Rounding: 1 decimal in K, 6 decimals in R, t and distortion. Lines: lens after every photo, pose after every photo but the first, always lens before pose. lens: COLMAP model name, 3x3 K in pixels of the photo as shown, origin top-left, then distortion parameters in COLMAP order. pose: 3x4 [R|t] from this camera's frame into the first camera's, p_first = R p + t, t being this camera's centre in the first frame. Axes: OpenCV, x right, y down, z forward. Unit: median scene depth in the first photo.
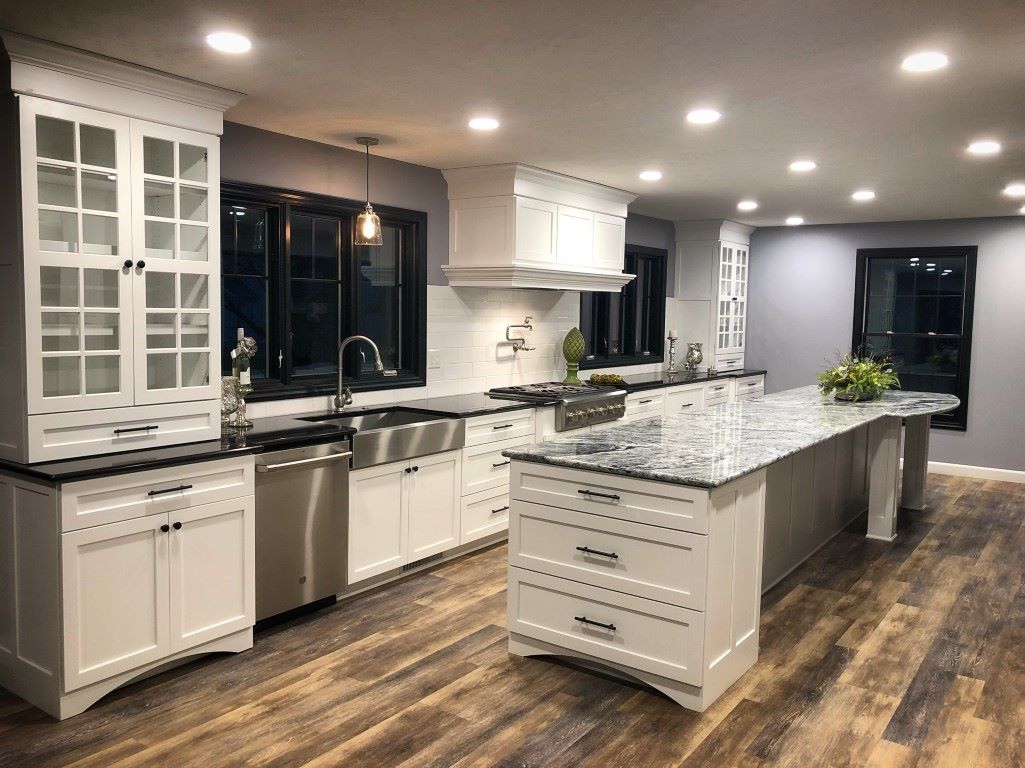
lens RADIAL K [[839.1, 0, 512.5], [0, 839.1, 384.0], [0, 0, 1]] dist [0.025723, -0.006114]
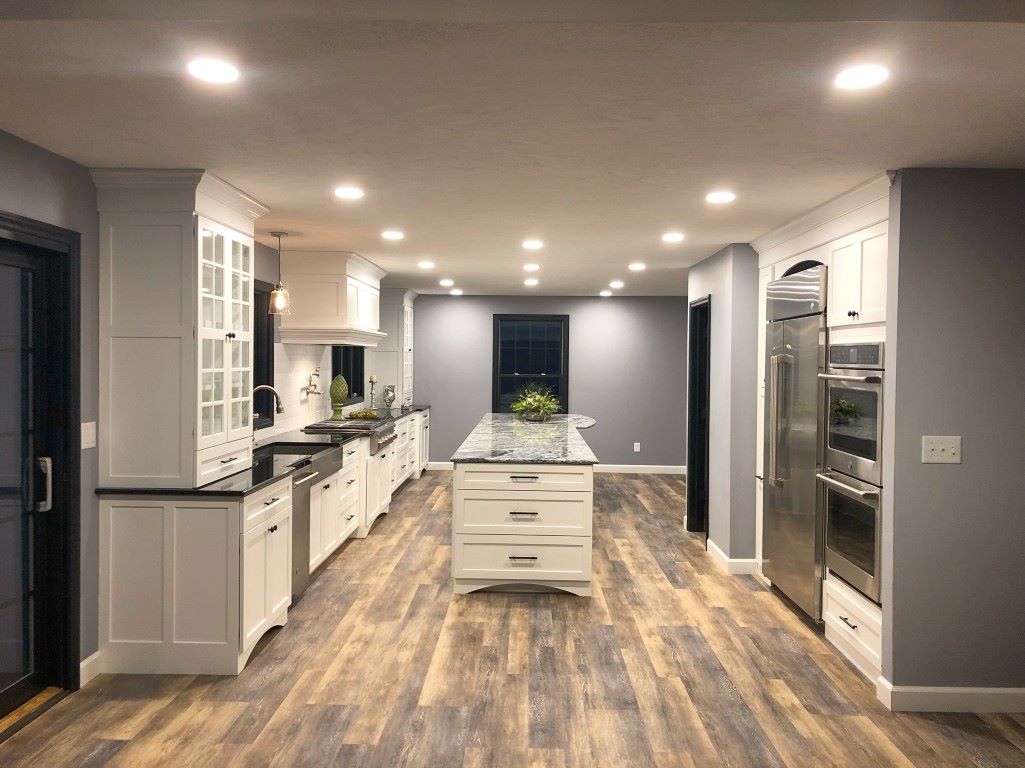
lens RADIAL K [[829.5, 0, 512.5], [0, 829.5, 384.0], [0, 0, 1]] dist [0.082629, -0.205466]
pose [[0.828200, -0.027008, 0.559781, -0.783617], [0.054965, 0.997937, -0.033173, 0.002762], [-0.557731, 0.058242, 0.827976, -0.323427]]
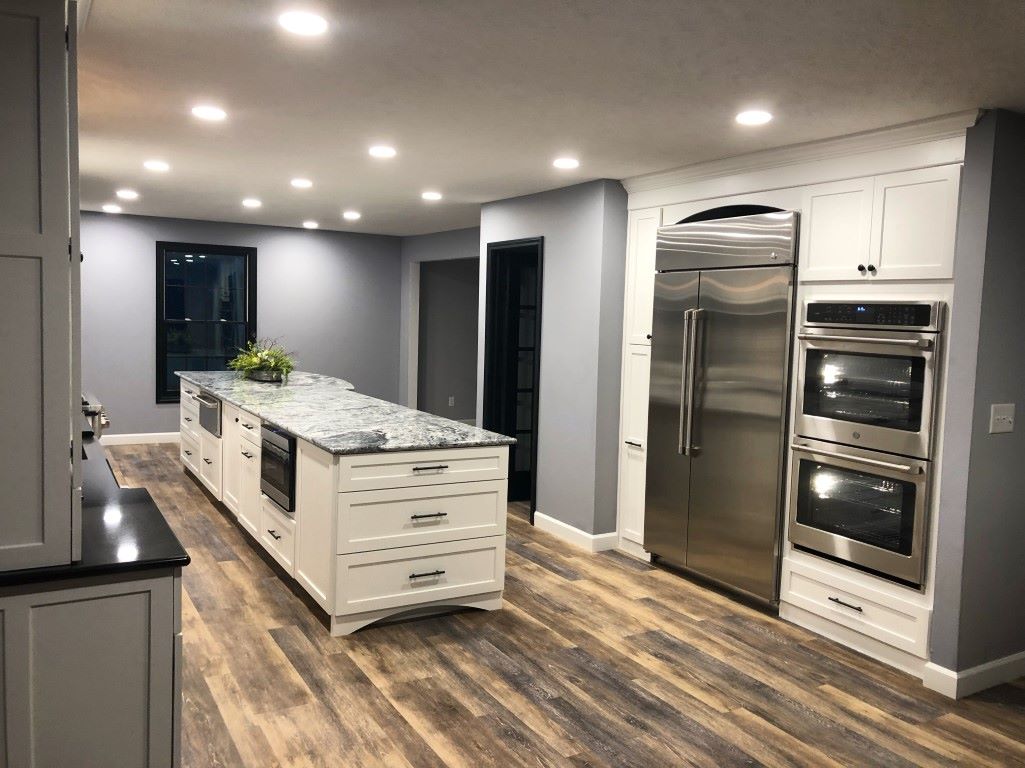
lens RADIAL K [[832.5, 0, 512.5], [0, 832.5, 384.0], [0, 0, 1]] dist [0.027440, -0.047529]
pose [[0.421955, -0.083472, 0.902766, -0.887227], [0.056553, 0.996237, 0.065682, -0.059231], [-0.904851, 0.023339, 0.425088, 0.361844]]
